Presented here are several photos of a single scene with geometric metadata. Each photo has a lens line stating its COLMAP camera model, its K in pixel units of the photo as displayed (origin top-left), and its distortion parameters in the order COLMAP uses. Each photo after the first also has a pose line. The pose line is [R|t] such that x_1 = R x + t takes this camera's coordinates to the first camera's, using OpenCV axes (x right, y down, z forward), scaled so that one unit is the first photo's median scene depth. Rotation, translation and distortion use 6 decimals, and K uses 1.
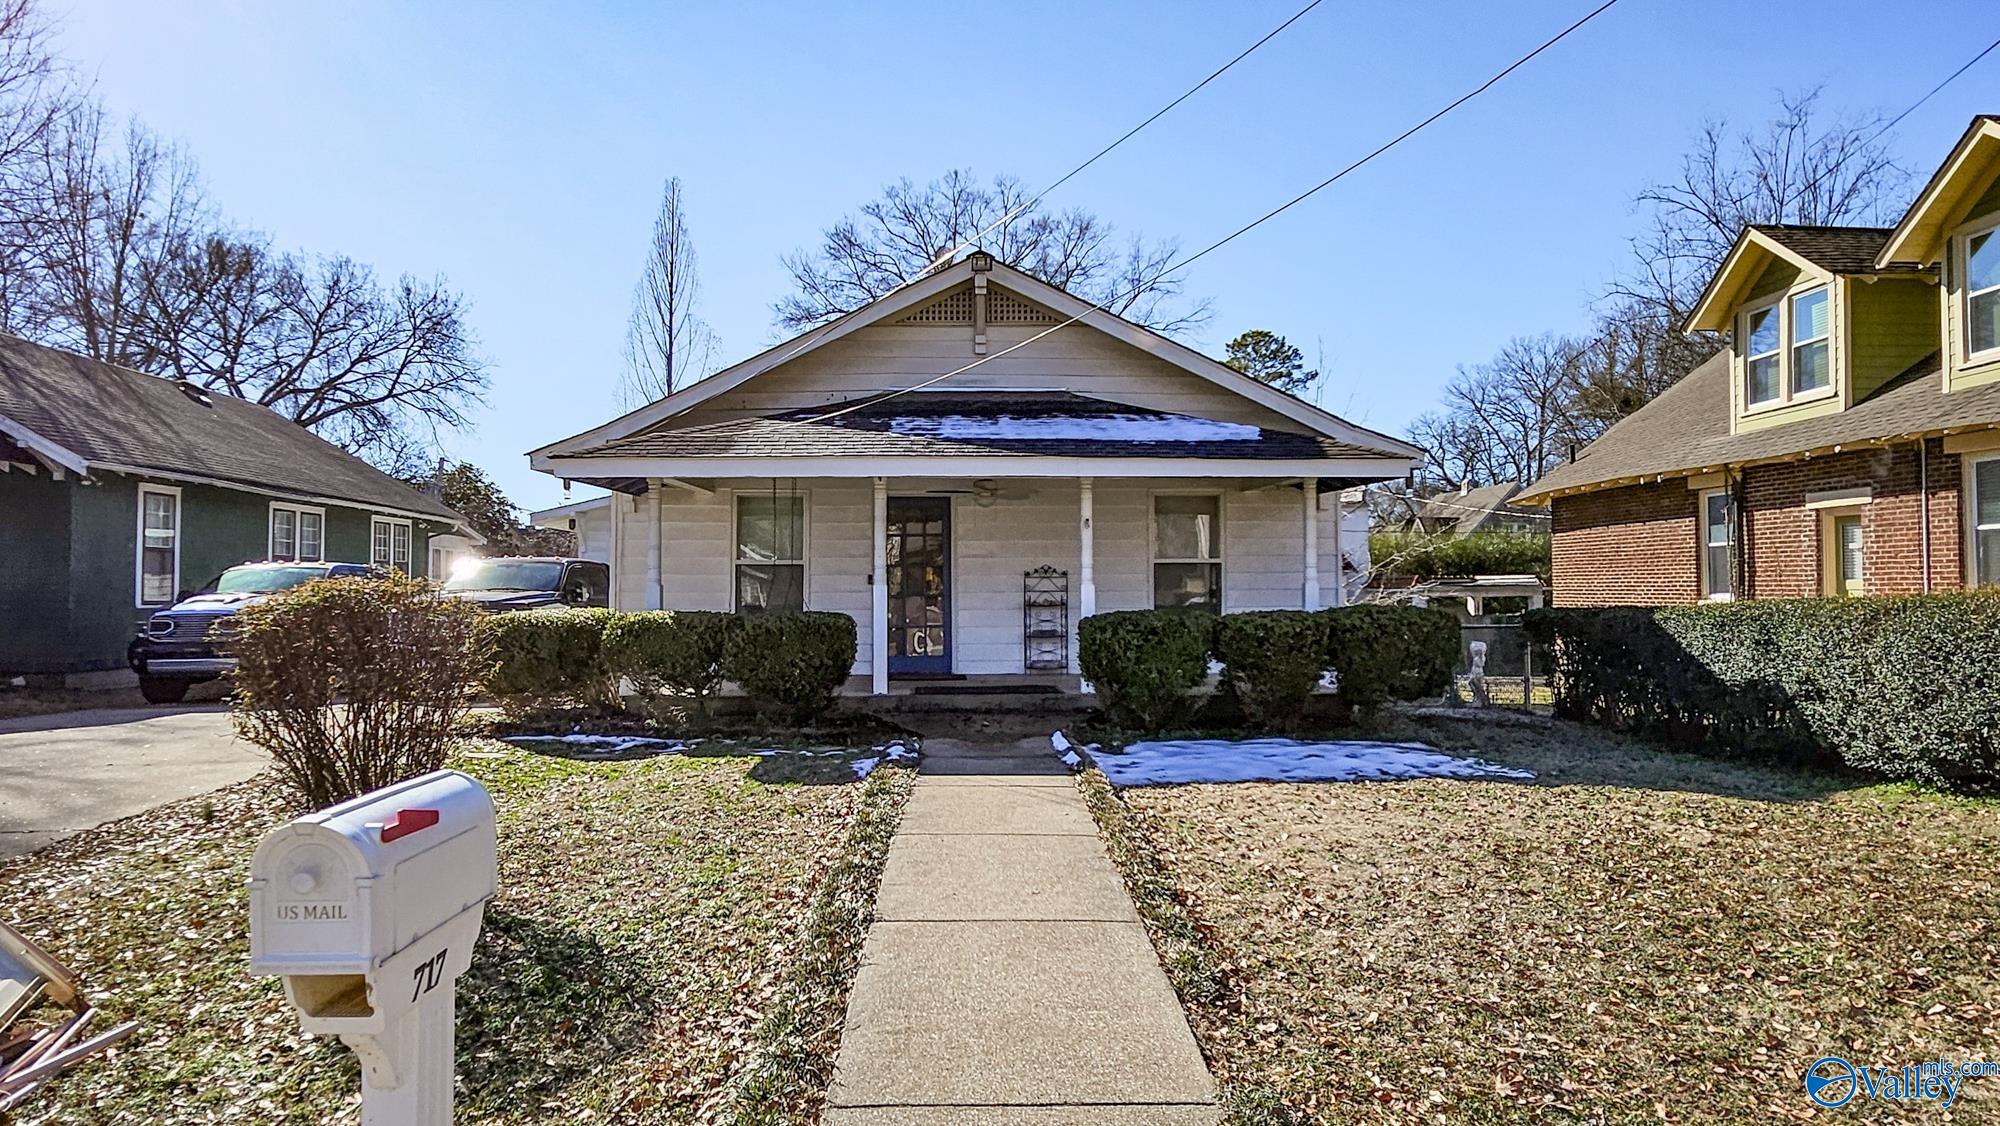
lens RADIAL K [[1220.1, 0, 1000.0], [0, 1220.1, 563.0], [0, 0, 1]] dist [-0.000304, -0.000153]
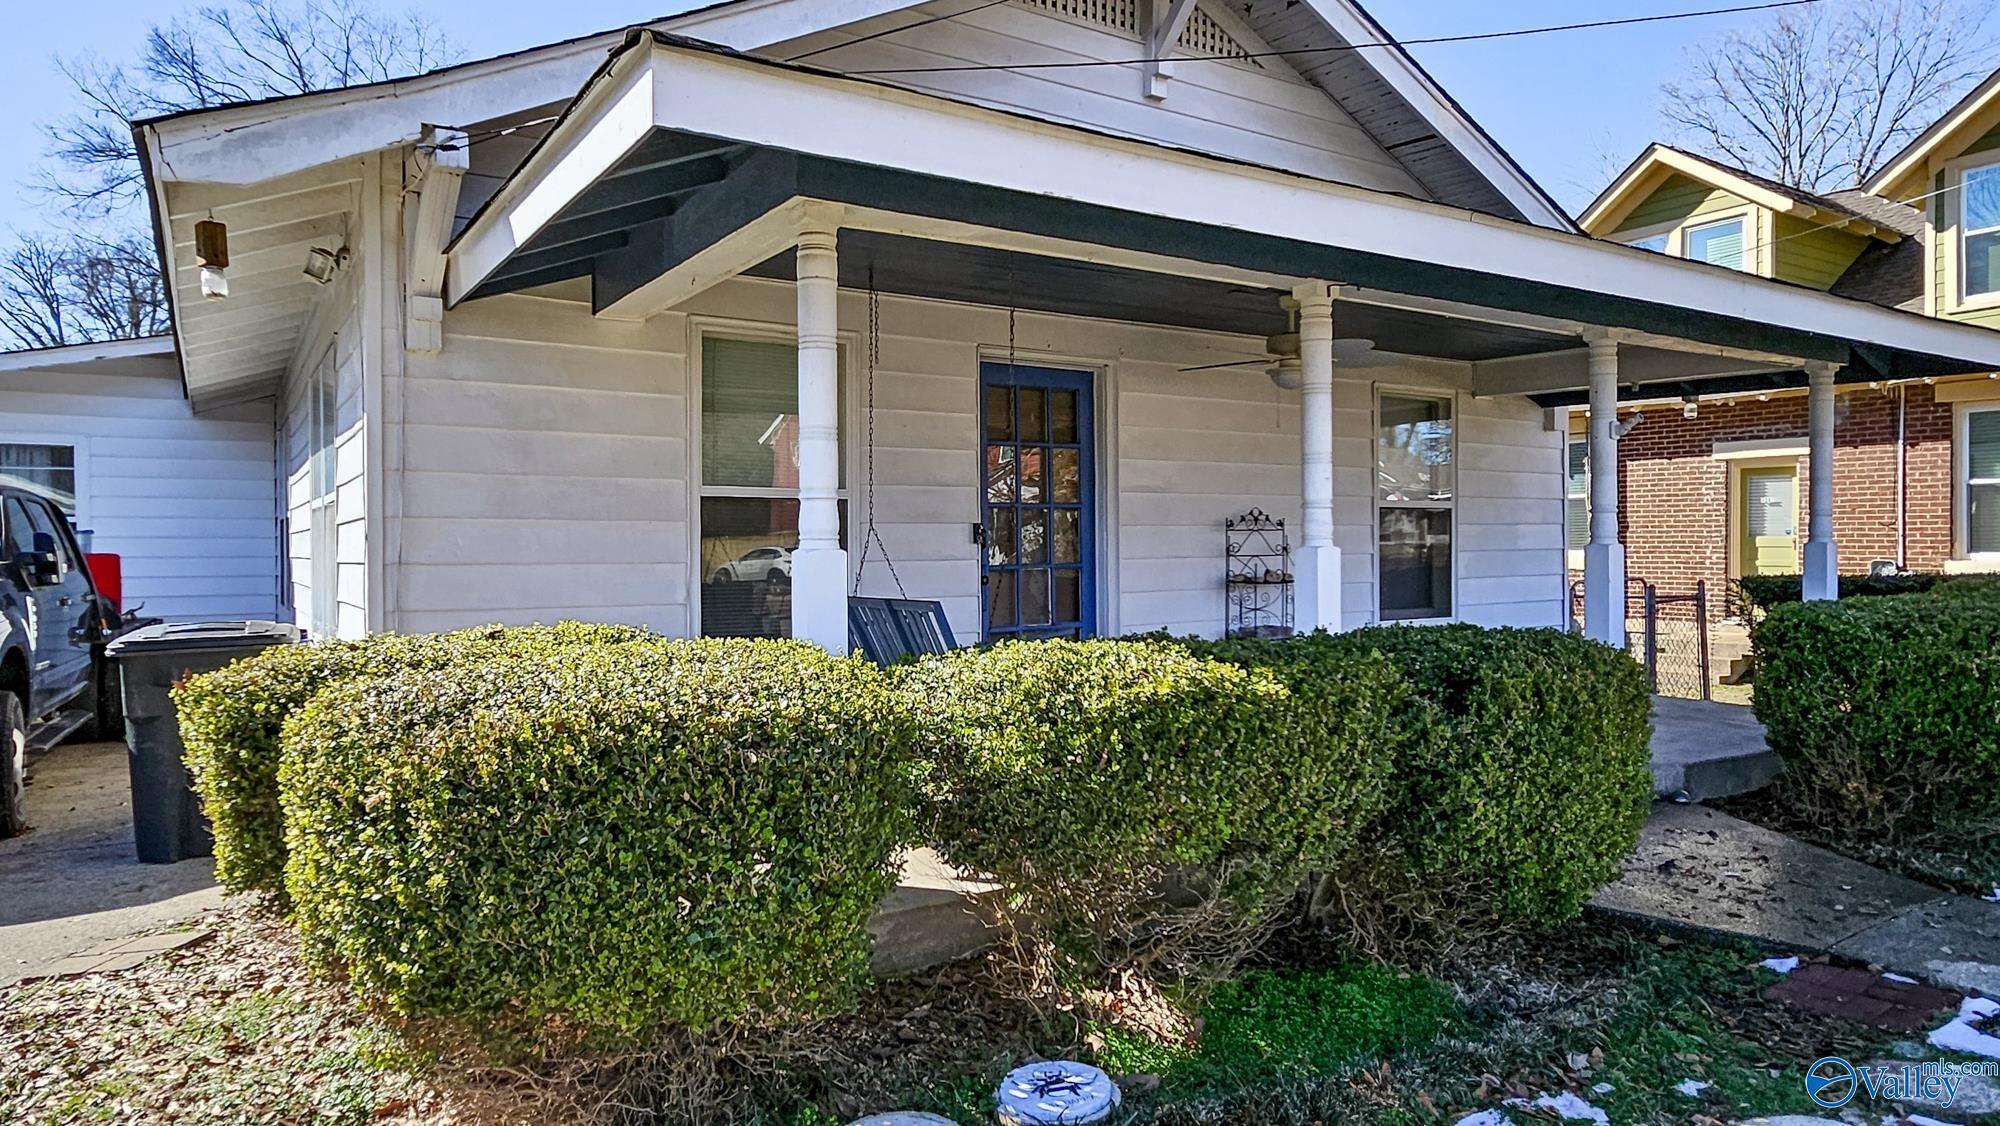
lens RADIAL K [[1220.1, 0, 1000.0], [0, 1220.1, 563.0], [0, 0, 1]] dist [-0.000304, -0.000153]
pose [[0.859077, -0.009873, 0.511751, -0.329896], [-0.009739, 0.999318, 0.035627, 0.007868], [-0.511754, -0.035590, 0.858395, 0.566618]]
